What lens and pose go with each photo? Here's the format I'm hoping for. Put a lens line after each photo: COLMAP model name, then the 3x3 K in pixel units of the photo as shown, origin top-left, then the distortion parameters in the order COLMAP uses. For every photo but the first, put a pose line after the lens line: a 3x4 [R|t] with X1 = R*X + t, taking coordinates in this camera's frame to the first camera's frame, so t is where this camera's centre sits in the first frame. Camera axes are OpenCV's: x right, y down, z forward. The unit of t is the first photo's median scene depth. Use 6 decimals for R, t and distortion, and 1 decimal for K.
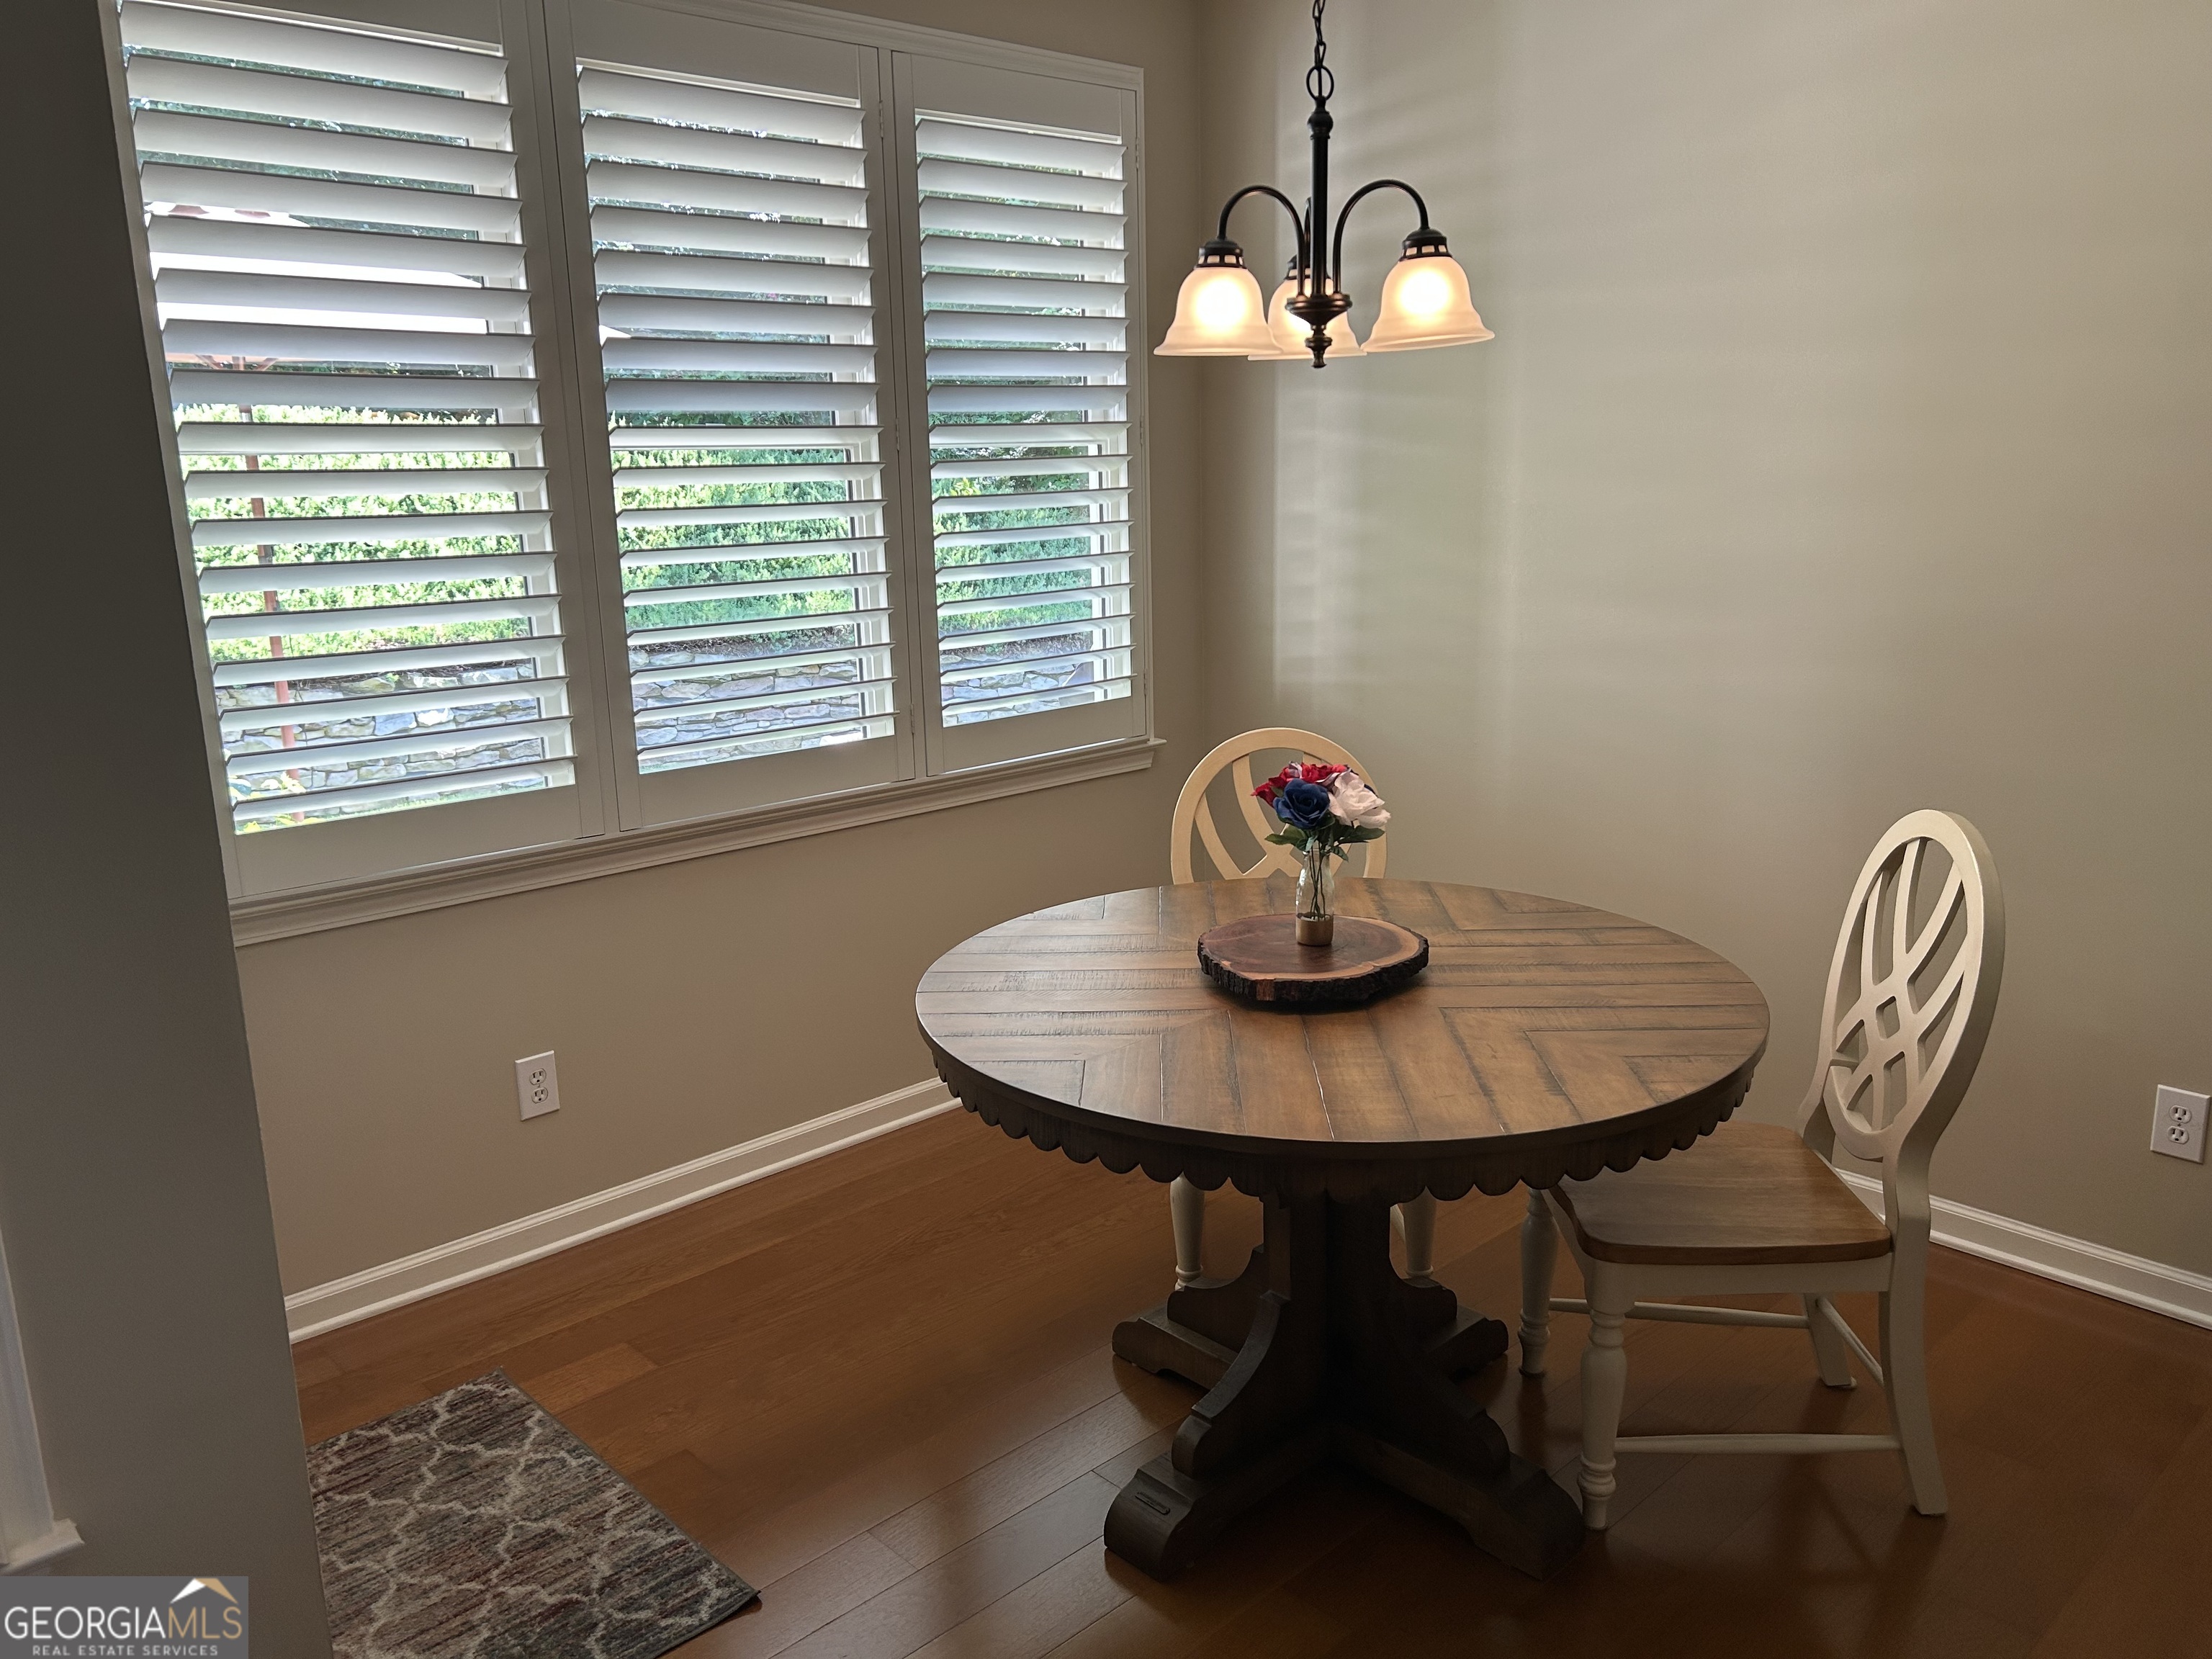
lens RADIAL K [[1668.0, 0, 1115.7], [0, 1668.0, 833.7], [0, 0, 1]] dist [0.021216, 0.014178]
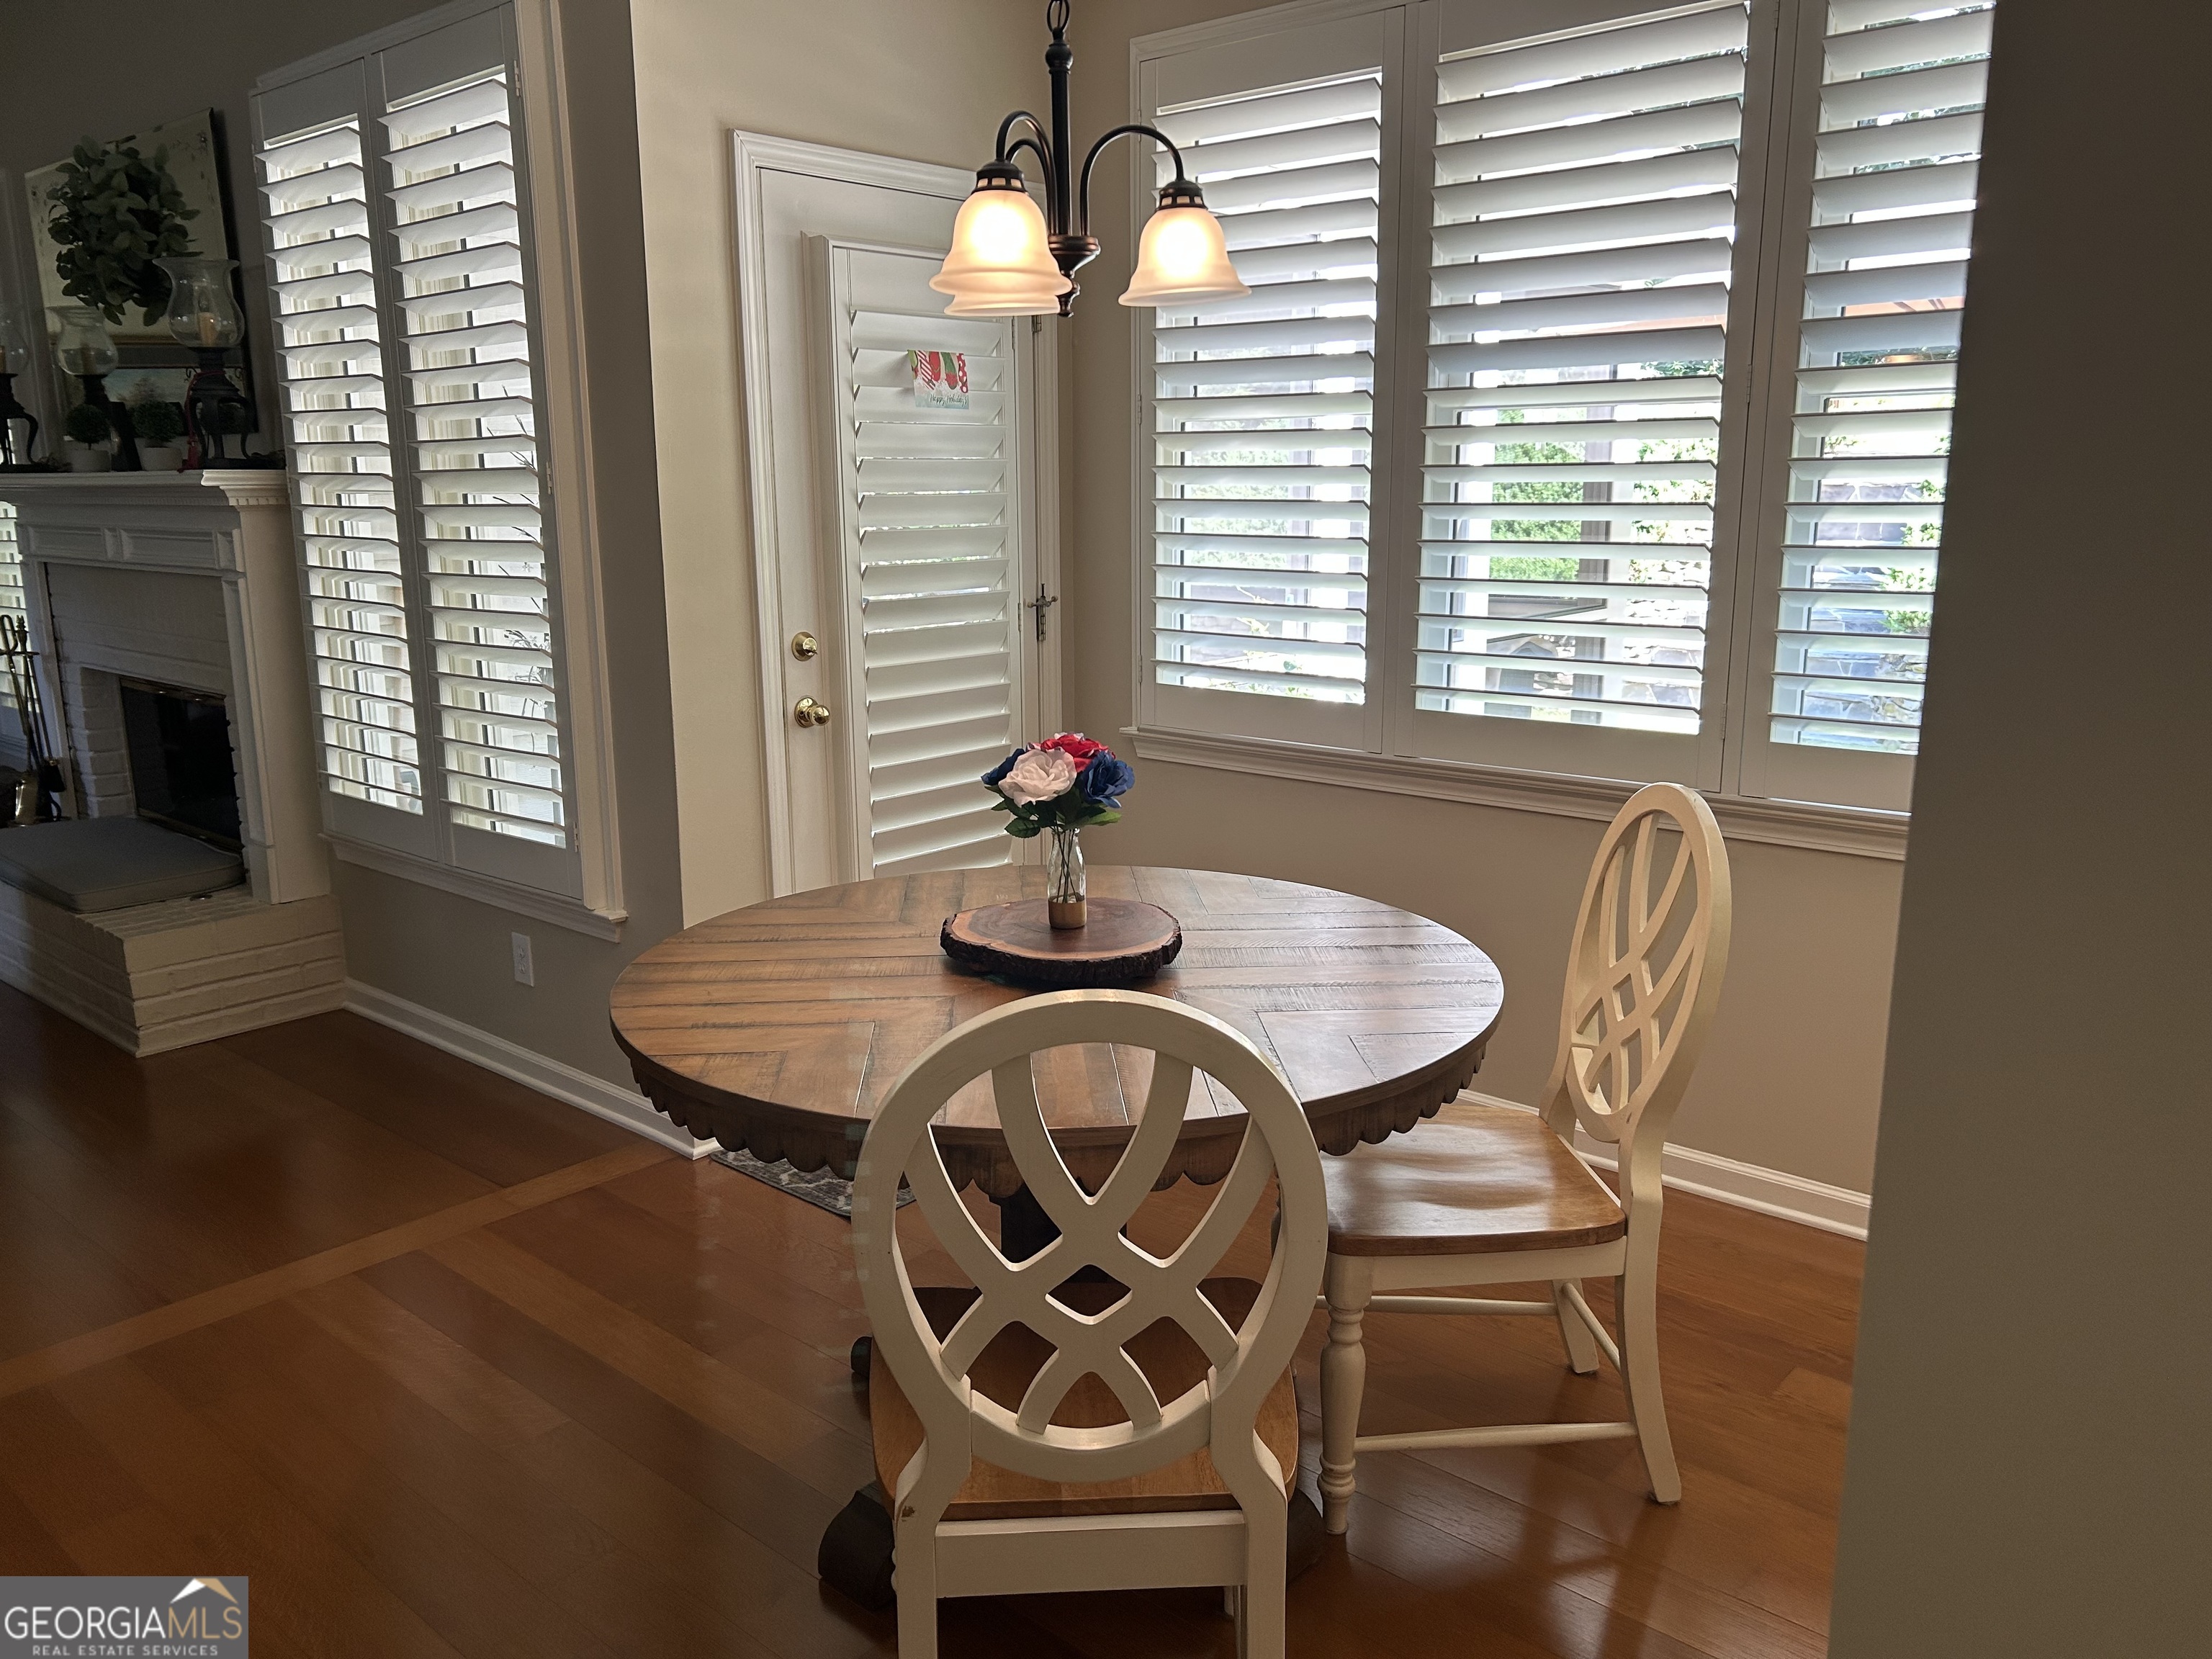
lens RADIAL K [[1676.5, 0, 1094.7], [0, 1676.5, 820.3], [0, 0, 1]] dist [0.093748, -0.103120]
pose [[0.081699, 0.222168, -0.971579, 0.824424], [-0.213290, 0.956151, 0.200705, -0.149095], [0.973567, 0.190830, 0.125503, 0.702078]]
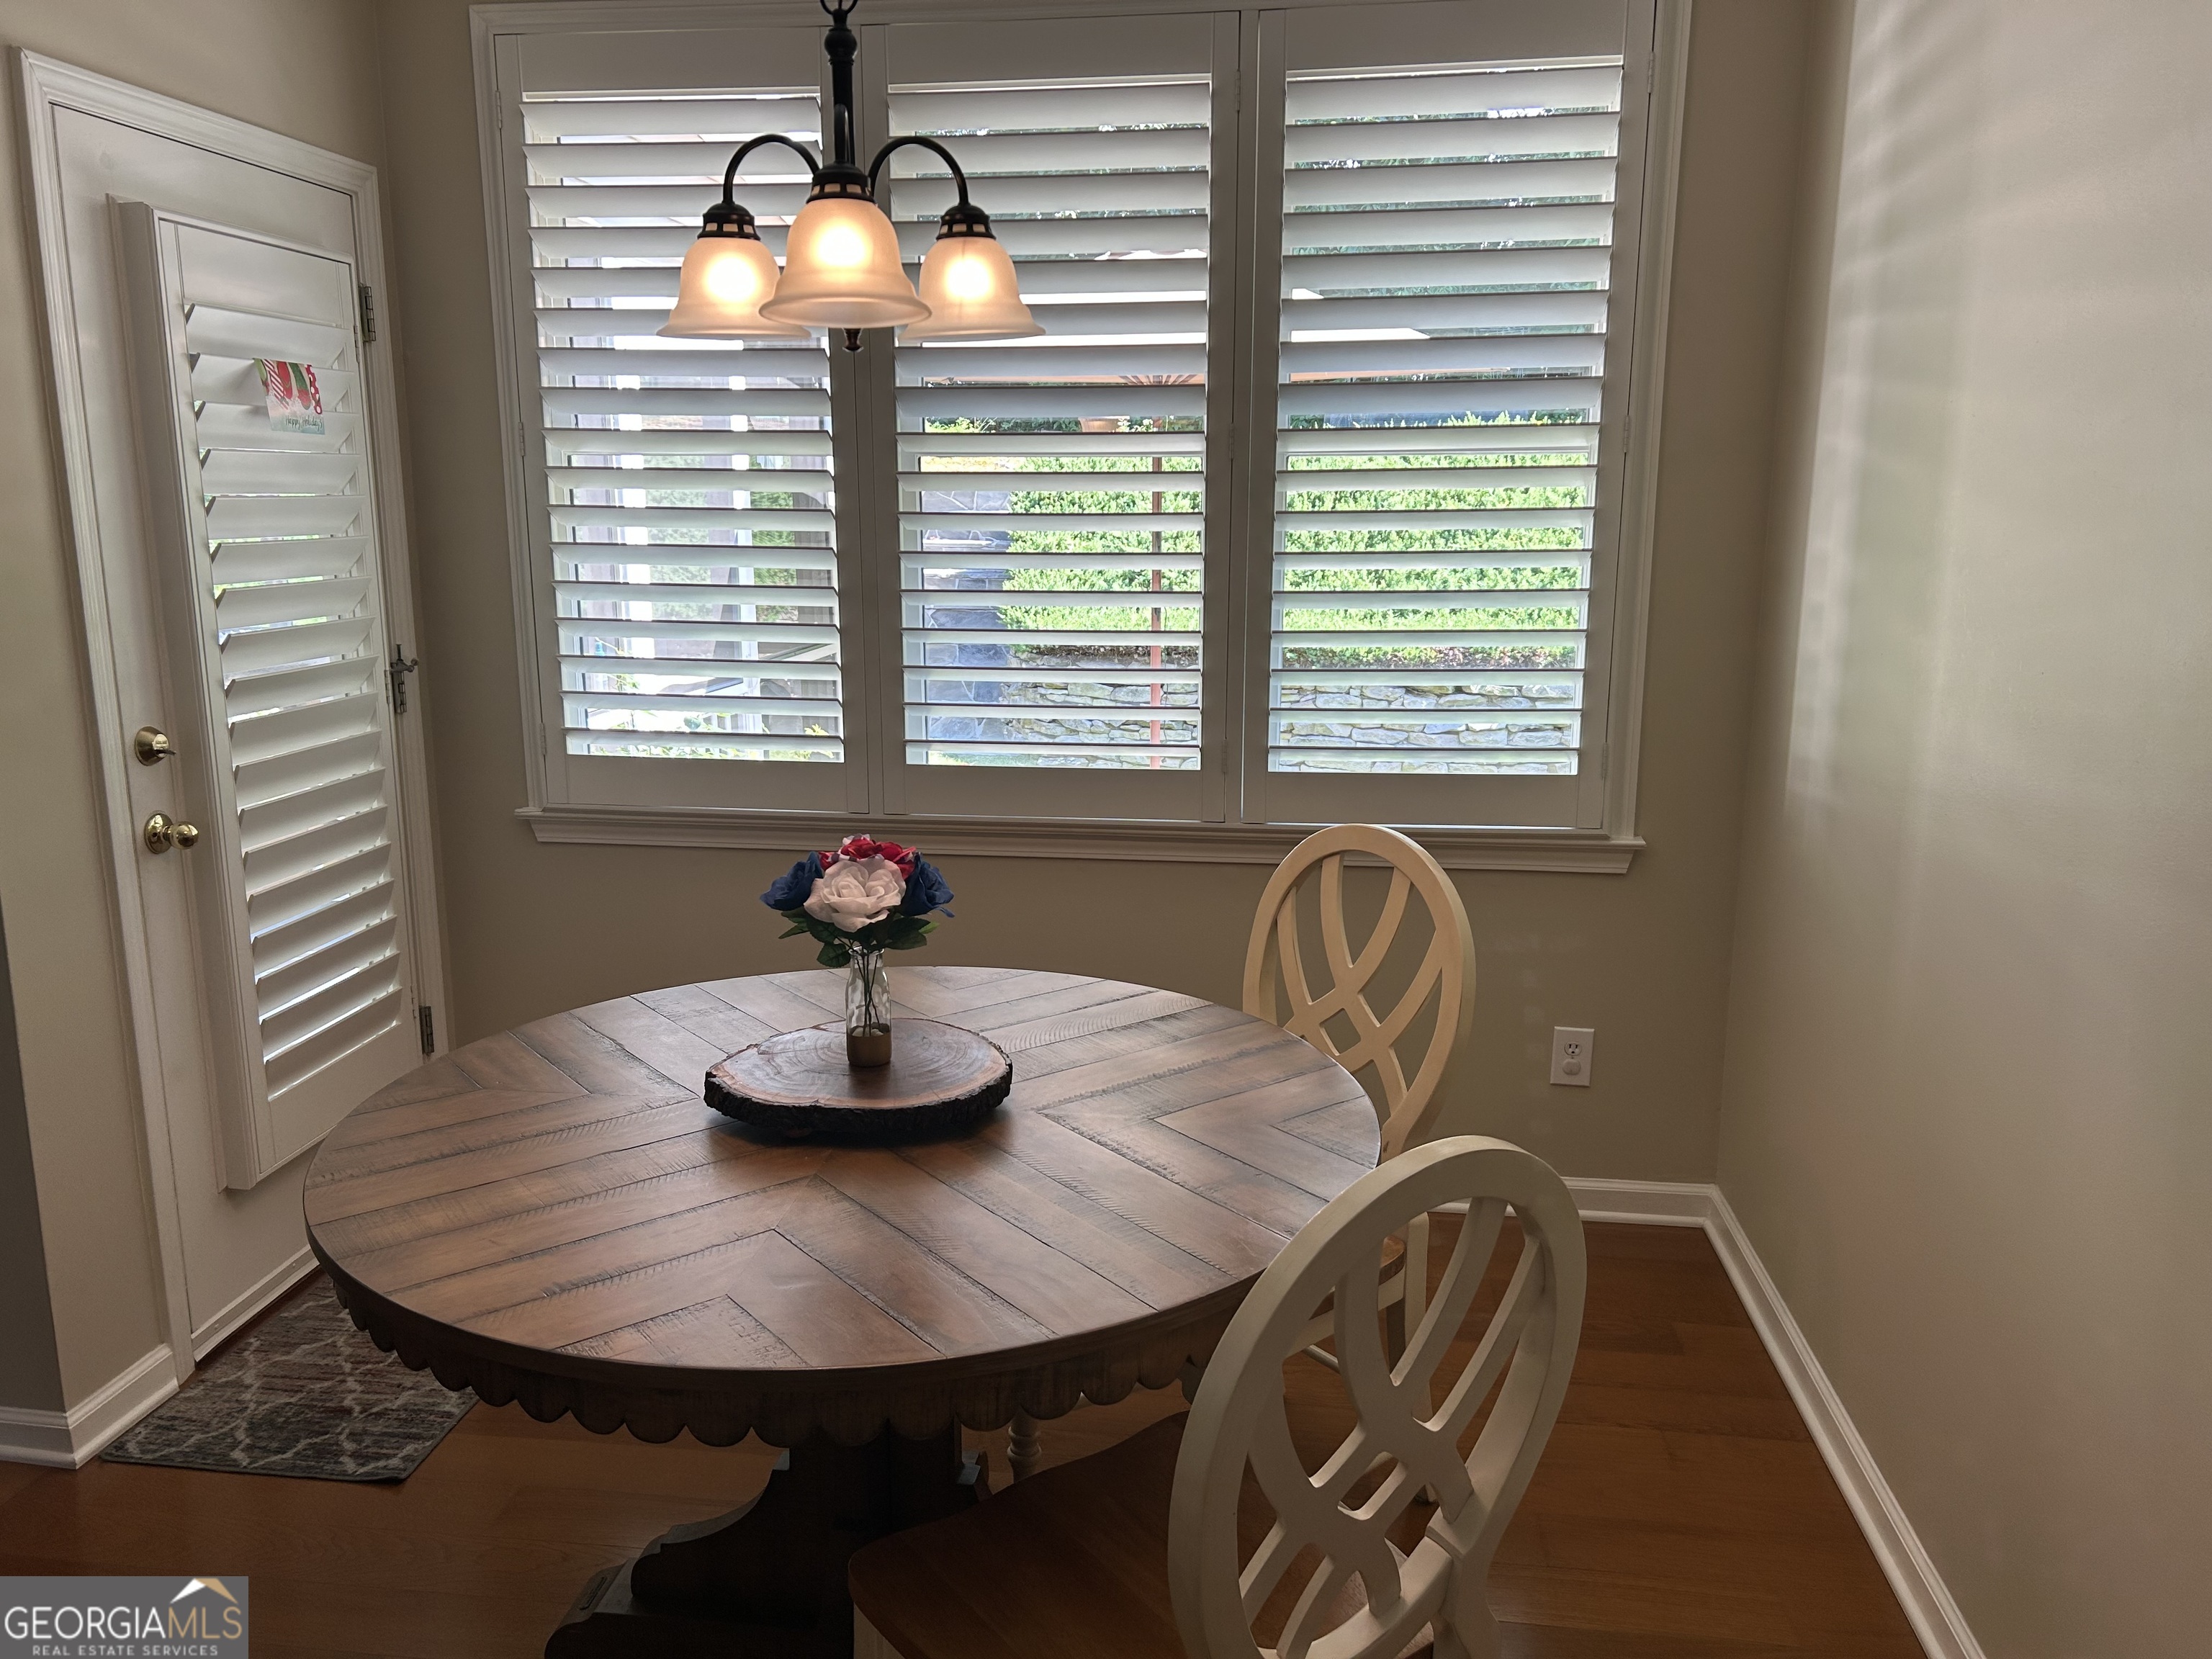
lens RADIAL K [[1668.0, 0, 1115.7], [0, 1668.0, 833.7], [0, 0, 1]] dist [0.021216, 0.014178]
pose [[0.629999, 0.178185, -0.755878, 0.625951], [-0.185134, 0.979720, 0.076649, -0.101242], [0.754206, 0.091650, 0.650210, 0.439143]]
